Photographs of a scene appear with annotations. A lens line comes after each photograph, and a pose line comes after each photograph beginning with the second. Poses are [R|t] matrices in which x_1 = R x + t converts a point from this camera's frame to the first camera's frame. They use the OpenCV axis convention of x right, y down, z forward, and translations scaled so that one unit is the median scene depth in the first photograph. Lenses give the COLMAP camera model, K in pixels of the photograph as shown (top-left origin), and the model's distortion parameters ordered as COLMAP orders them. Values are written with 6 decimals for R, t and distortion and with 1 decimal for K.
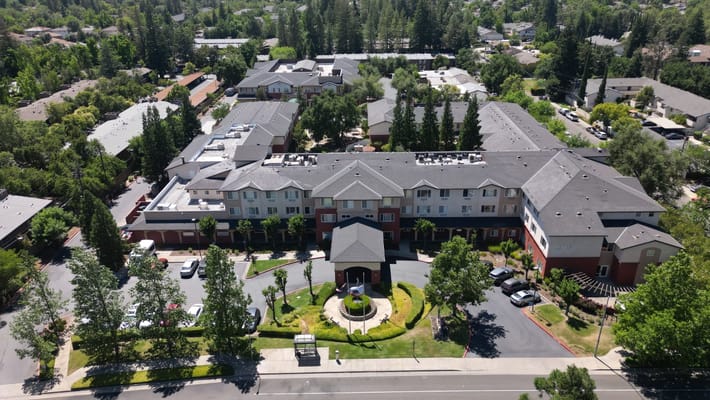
lens RADIAL K [[496.1, 0, 355.0], [0, 496.1, 200.0], [0, 0, 1]] dist [0.080888, -0.081830]
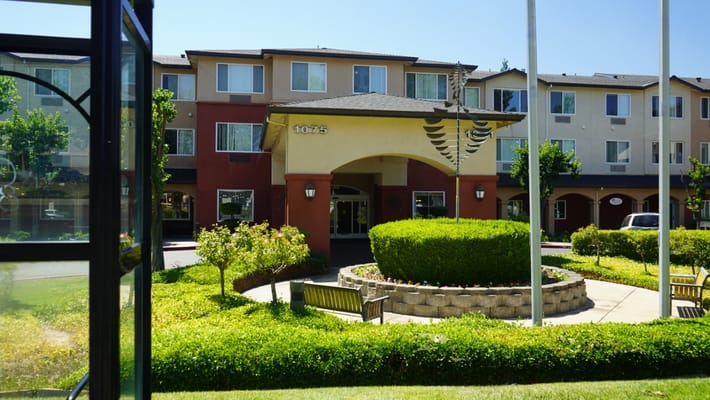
lens RADIAL K [[562.6, 0, 355.0], [0, 562.6, 200.0], [0, 0, 1]] dist [-0.018753, 0.009293]
pose [[0.980371, 0.019516, 0.196193, -0.046450], [0.066009, 0.905173, -0.419887, 0.198043], [-0.185783, 0.424596, 0.886117, 0.630276]]
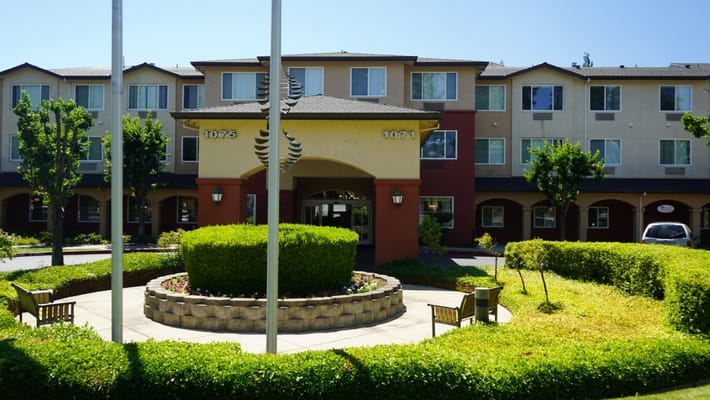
lens RADIAL K [[562.6, 0, 355.0], [0, 562.6, 200.0], [0, 0, 1]] dist [-0.018753, 0.009293]
pose [[0.999115, 0.026335, -0.032808, 0.025661], [-0.037922, 0.901410, -0.431304, 0.196555], [0.018215, 0.432166, 0.901610, 0.629718]]
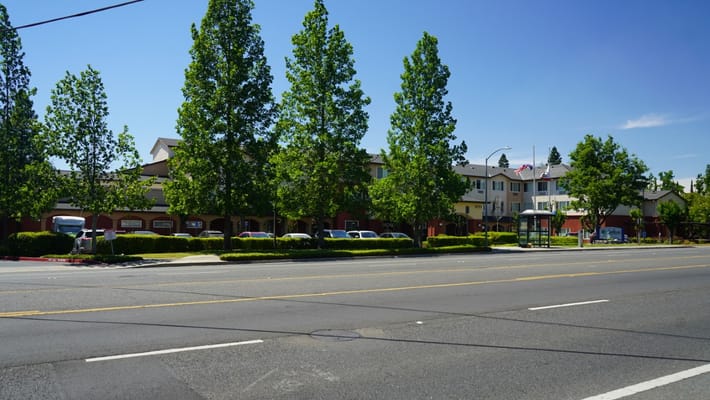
lens RADIAL K [[562.6, 0, 355.0], [0, 562.6, 200.0], [0, 0, 1]] dist [-0.018753, 0.009293]
pose [[0.831600, 0.055538, 0.552591, -0.438105], [0.208056, 0.891377, -0.402692, 0.320687], [-0.514932, 0.449848, 0.729714, 0.385226]]
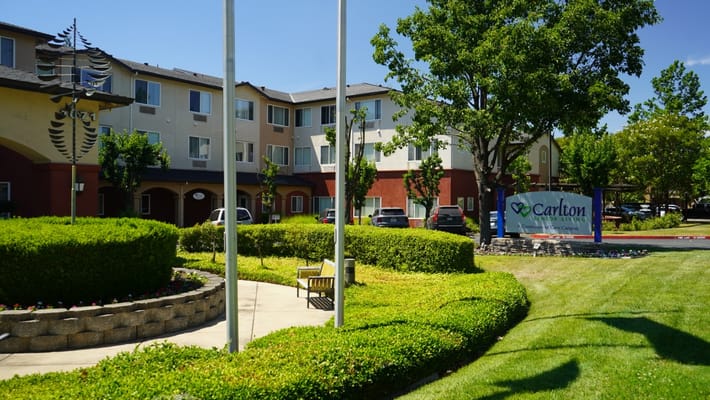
lens RADIAL K [[562.6, 0, 355.0], [0, 562.6, 200.0], [0, 0, 1]] dist [-0.018753, 0.009293]
pose [[0.584039, 0.020332, 0.811471, -0.051250], [0.324431, 0.910520, -0.256316, 0.188934], [-0.744072, 0.412965, 0.525183, 0.649594]]
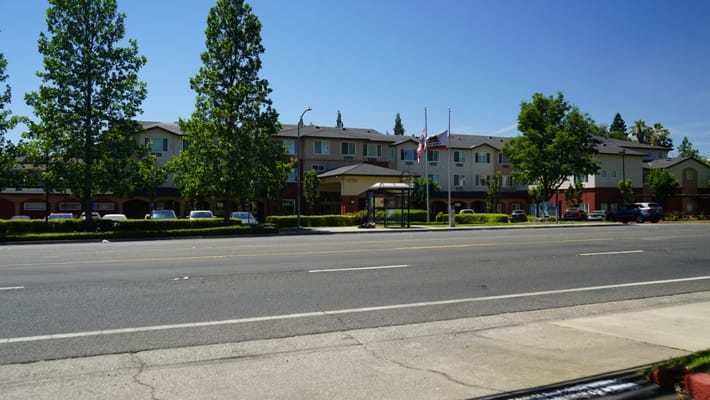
lens RADIAL K [[562.6, 0, 355.0], [0, 562.6, 200.0], [0, 0, 1]] dist [-0.018753, 0.009293]
pose [[0.917544, 0.020478, 0.397106, -0.237913], [0.154144, 0.902264, -0.402690, 0.336110], [-0.366541, 0.430698, 0.824711, 0.343595]]
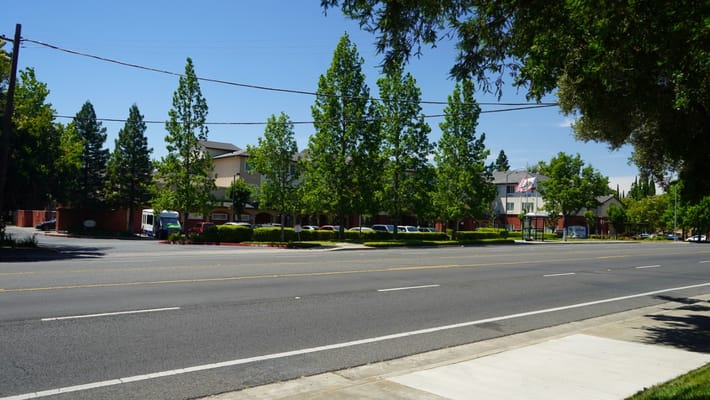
lens RADIAL K [[562.6, 0, 355.0], [0, 562.6, 200.0], [0, 0, 1]] dist [-0.018753, 0.009293]
pose [[0.758249, 0.065075, 0.648710, -0.605347], [0.232775, 0.902404, -0.362606, 0.337123], [-0.608995, 0.425949, 0.669099, 0.352868]]
